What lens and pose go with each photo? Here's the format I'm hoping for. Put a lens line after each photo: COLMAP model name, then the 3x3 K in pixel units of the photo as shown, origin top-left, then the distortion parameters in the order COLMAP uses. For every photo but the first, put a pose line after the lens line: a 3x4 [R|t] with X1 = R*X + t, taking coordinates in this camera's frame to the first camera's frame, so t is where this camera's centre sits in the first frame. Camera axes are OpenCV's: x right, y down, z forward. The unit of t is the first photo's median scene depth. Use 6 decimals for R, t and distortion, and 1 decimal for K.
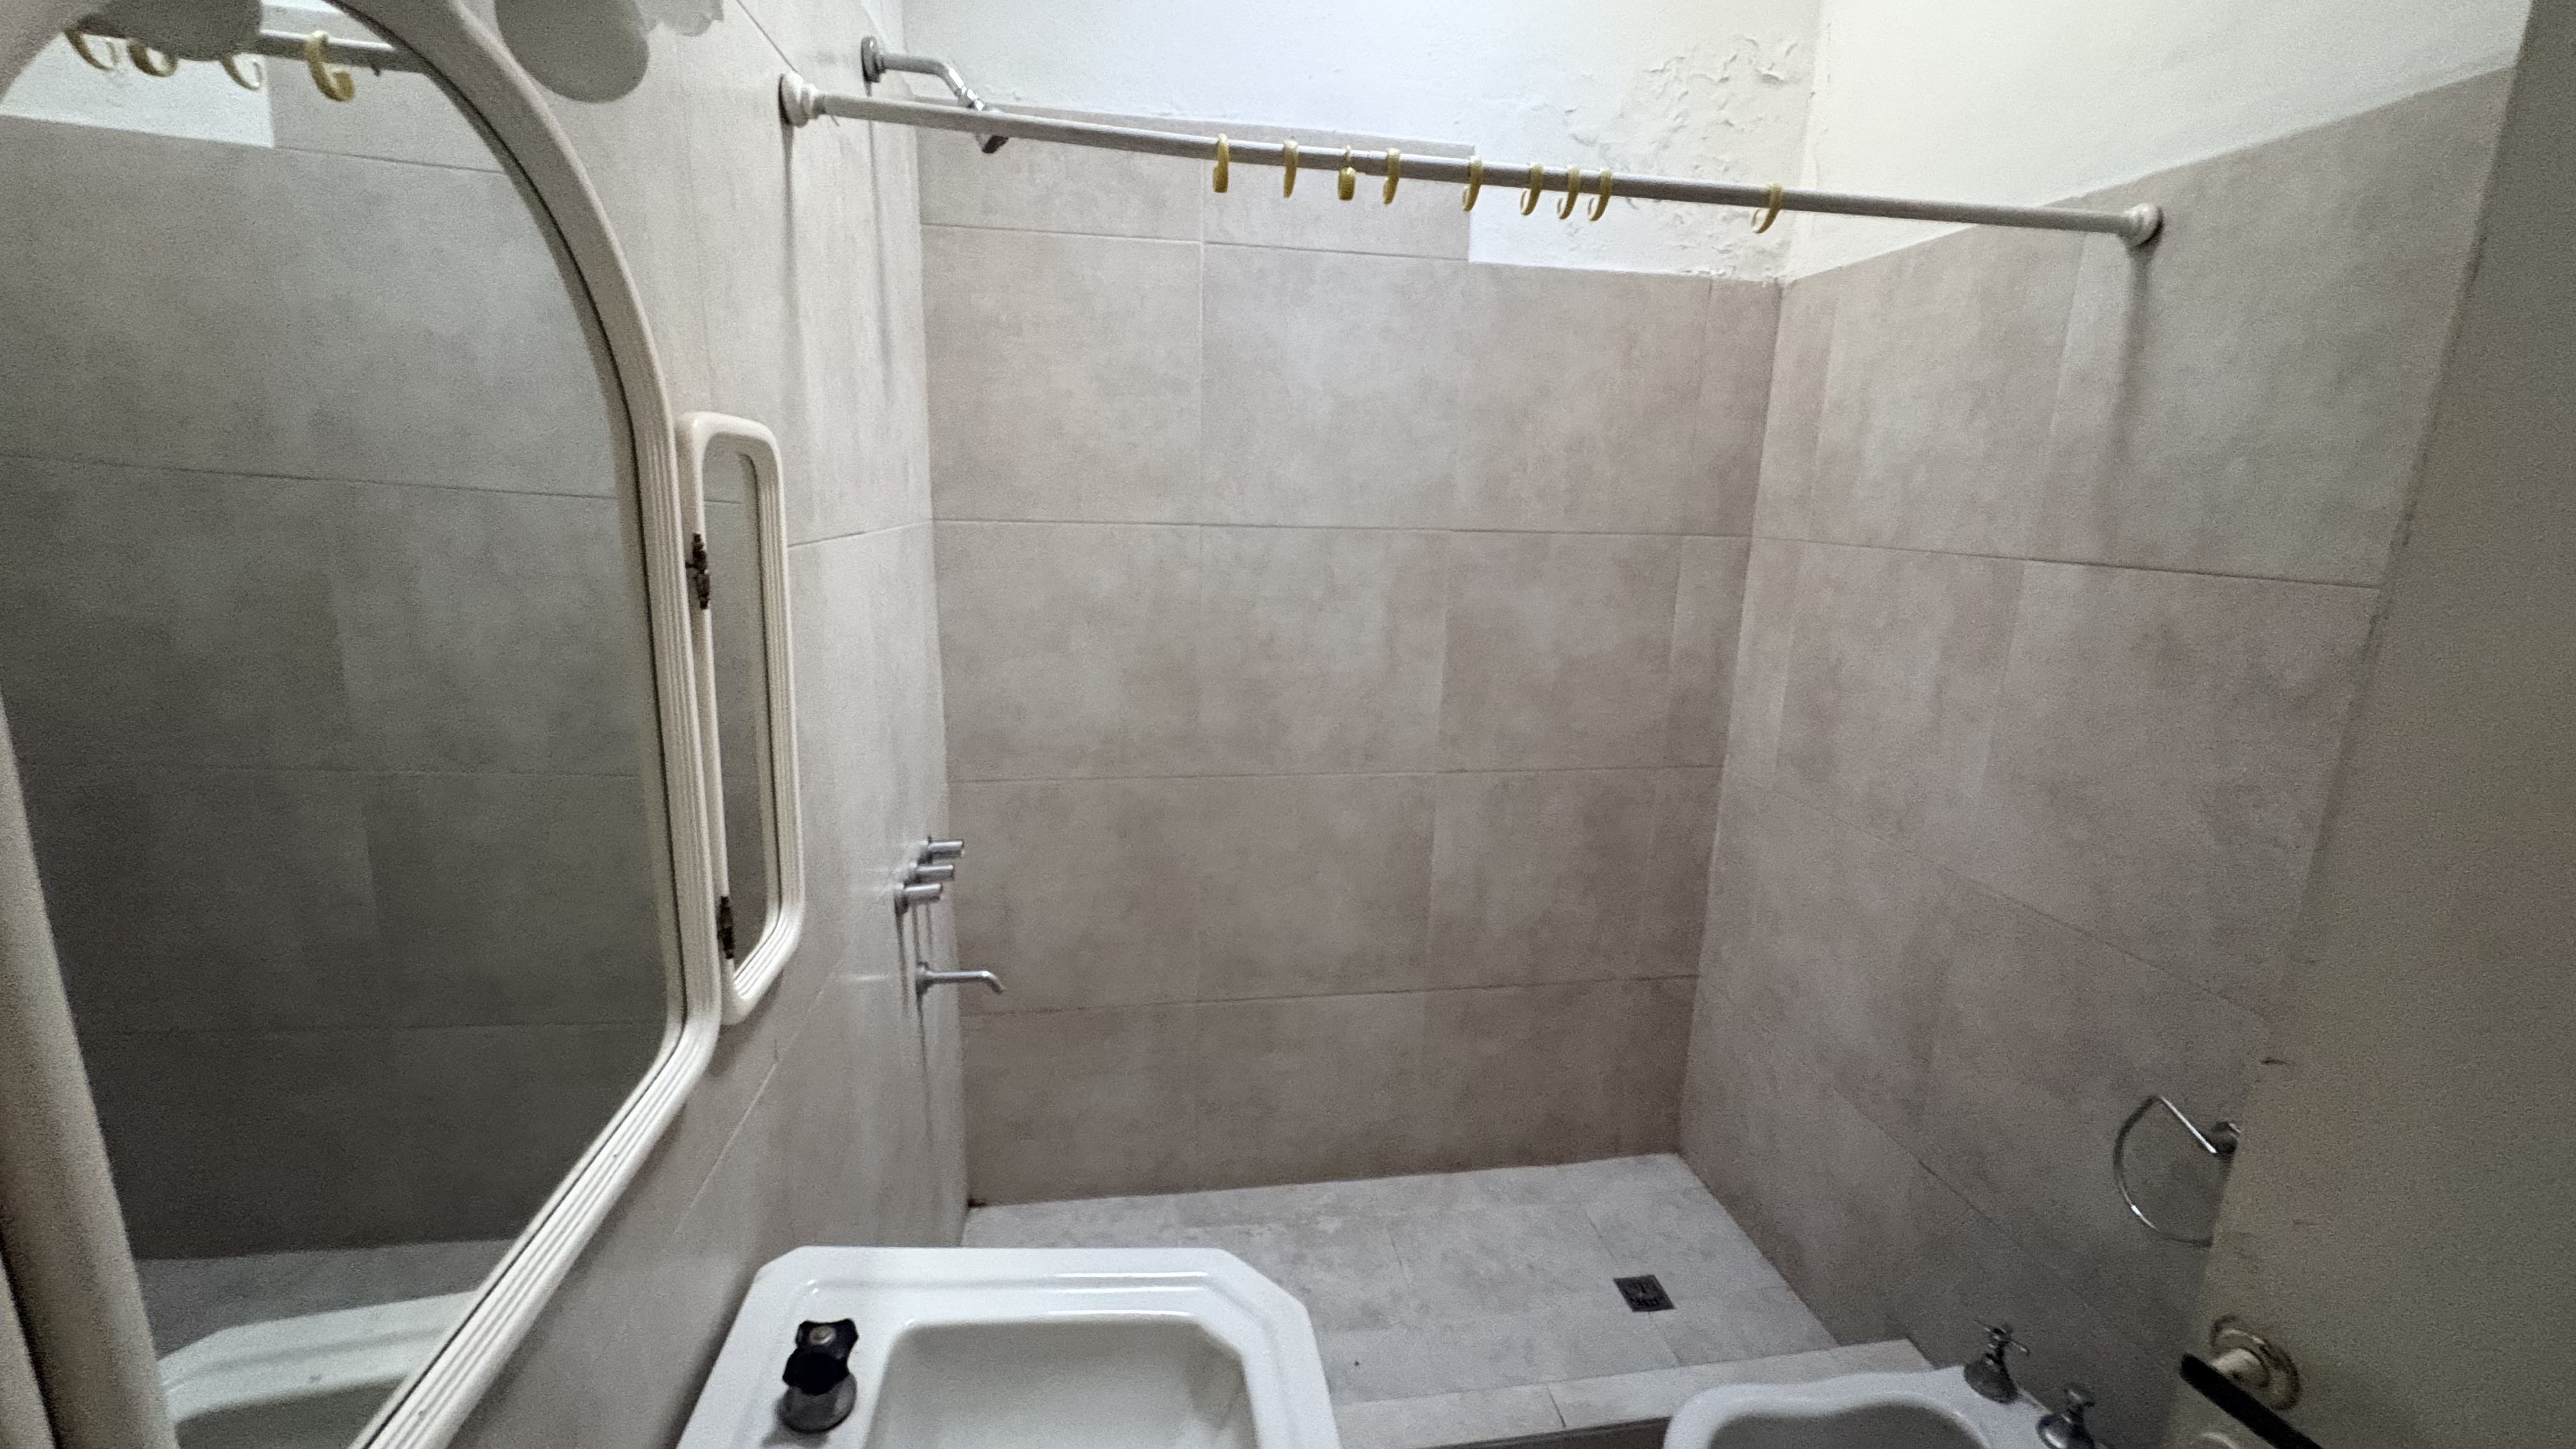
lens RADIAL K [[1033.2, 0, 1281.5], [0, 1033.2, 720.6], [0, 0, 1]] dist [0.000283, -0.000054]
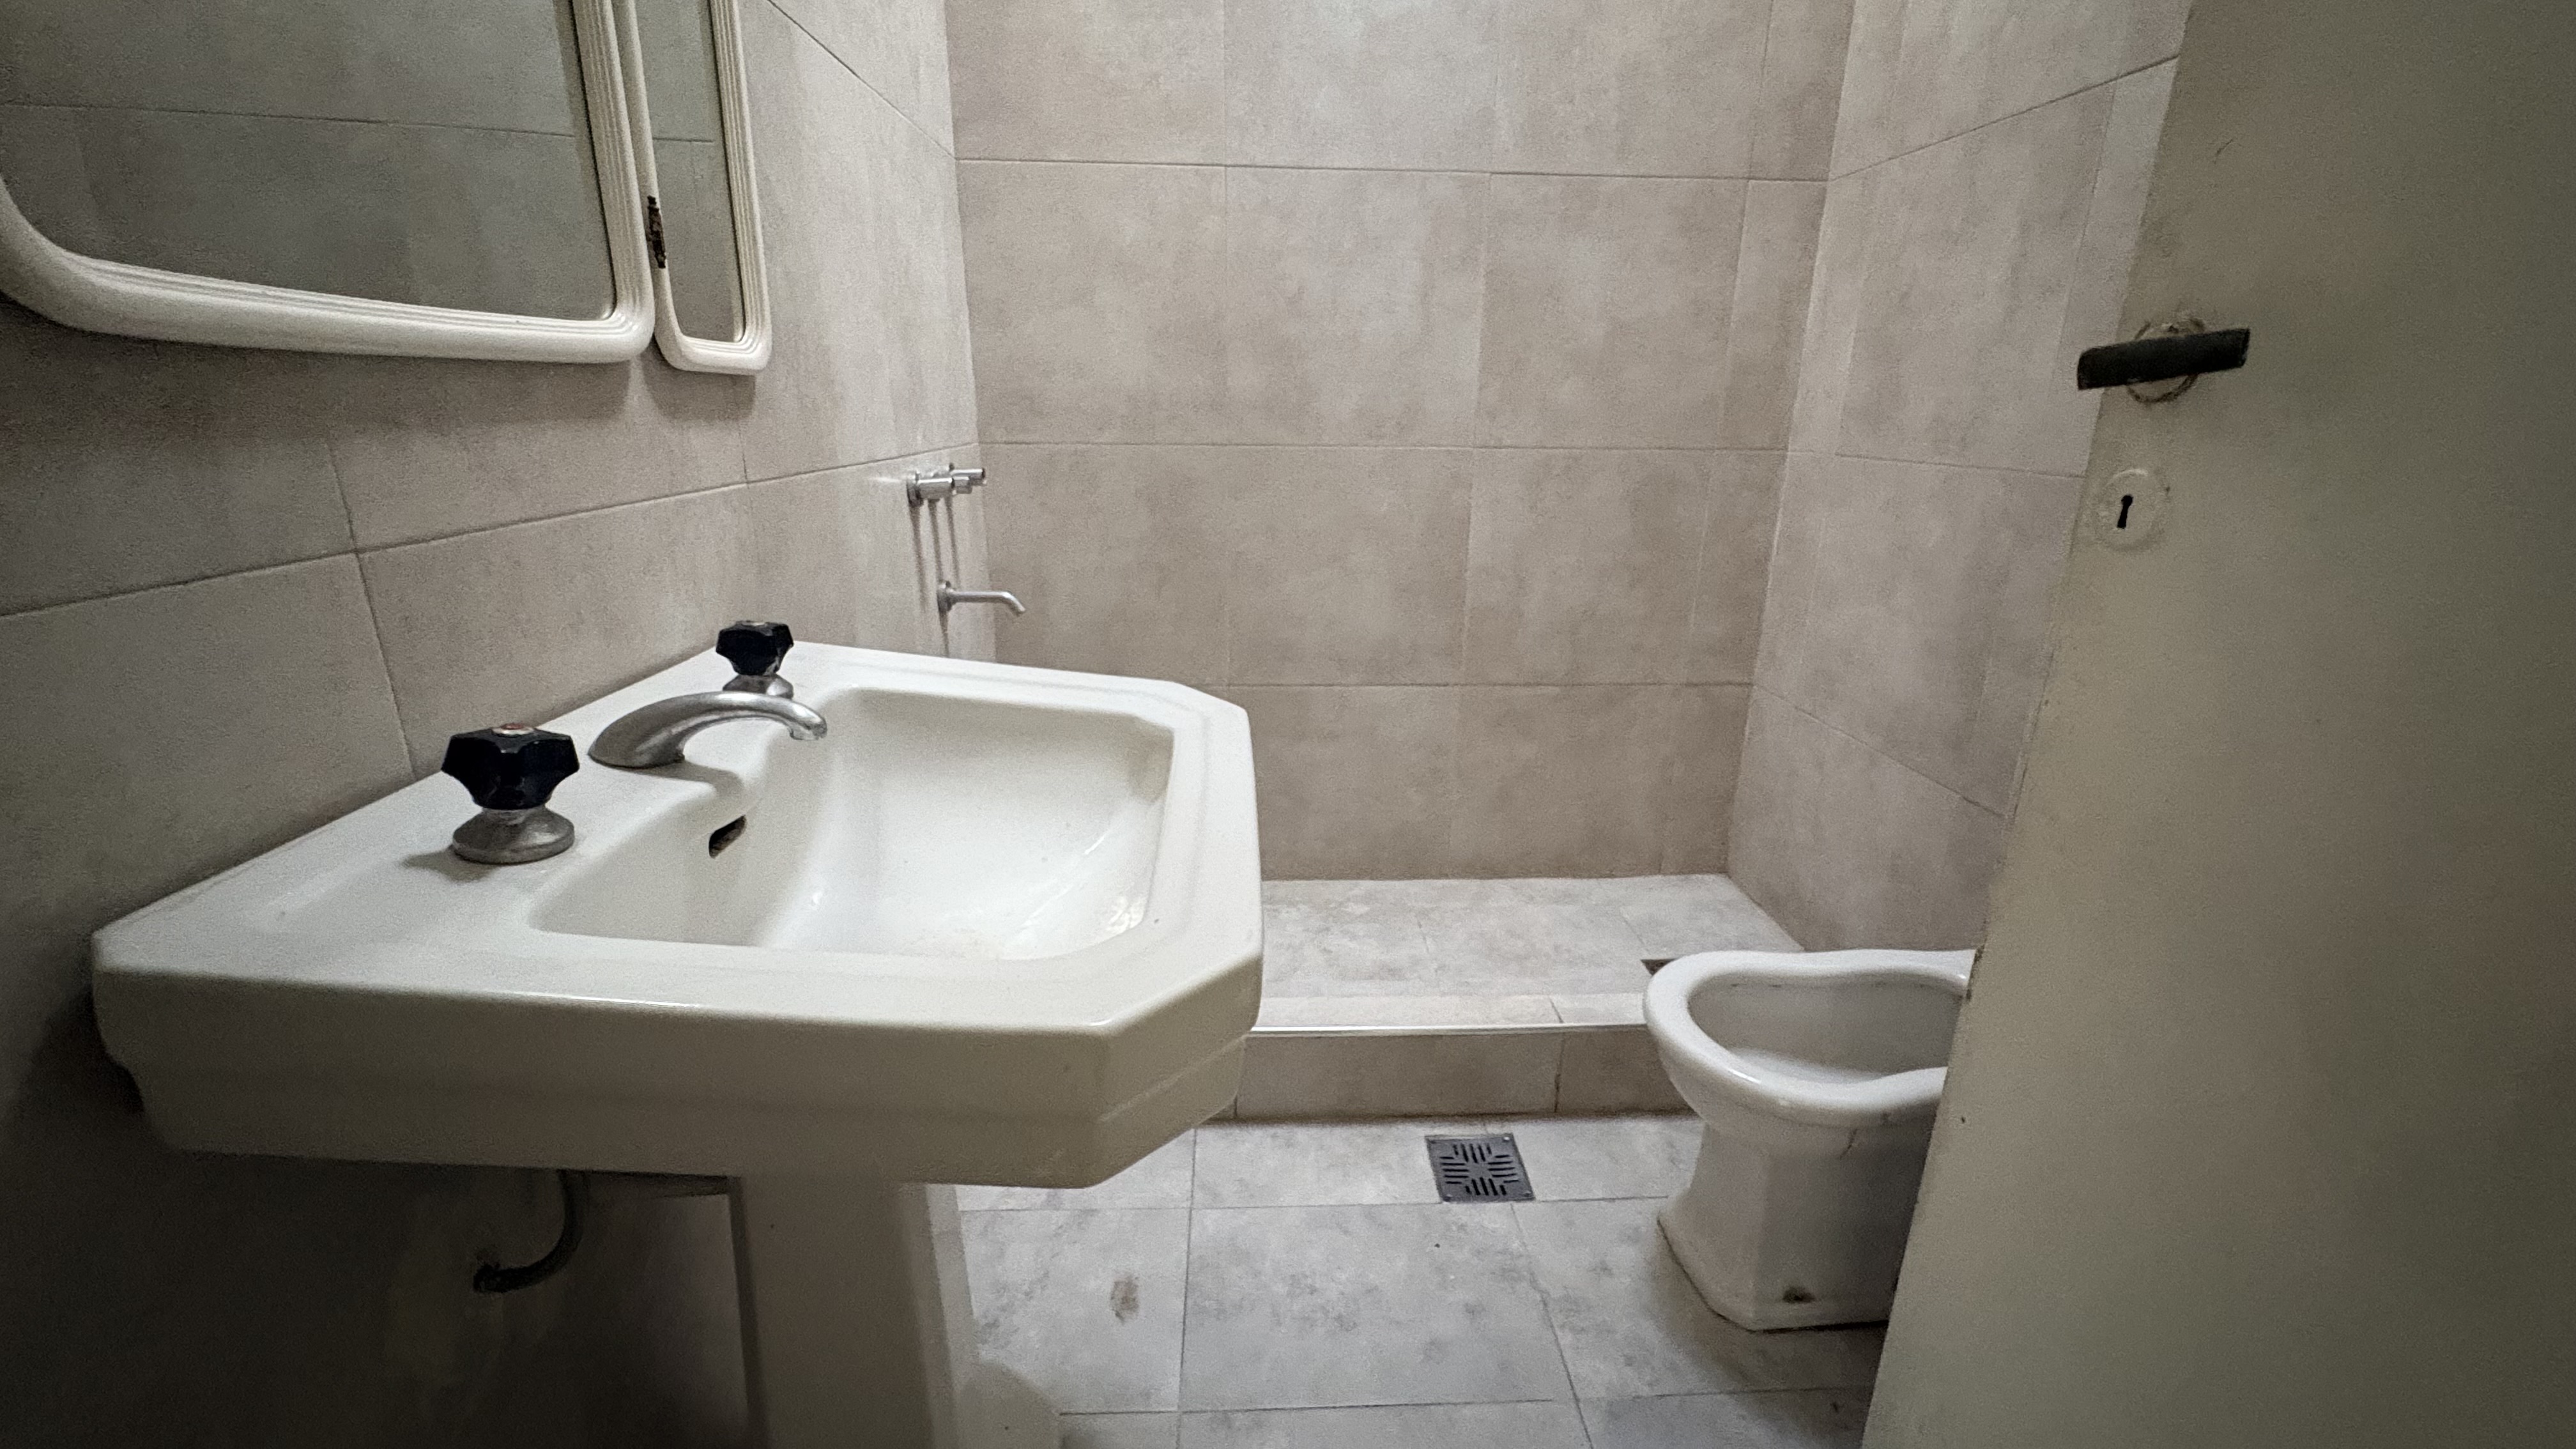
lens RADIAL K [[1033.2, 0, 1281.5], [0, 1033.2, 720.6], [0, 0, 1]] dist [0.000283, -0.000054]
pose [[0.994574, 0.016498, -0.102716, 0.076044], [-0.008386, 0.996847, 0.078908, 0.233669], [0.103694, -0.077619, 0.991576, 0.003605]]
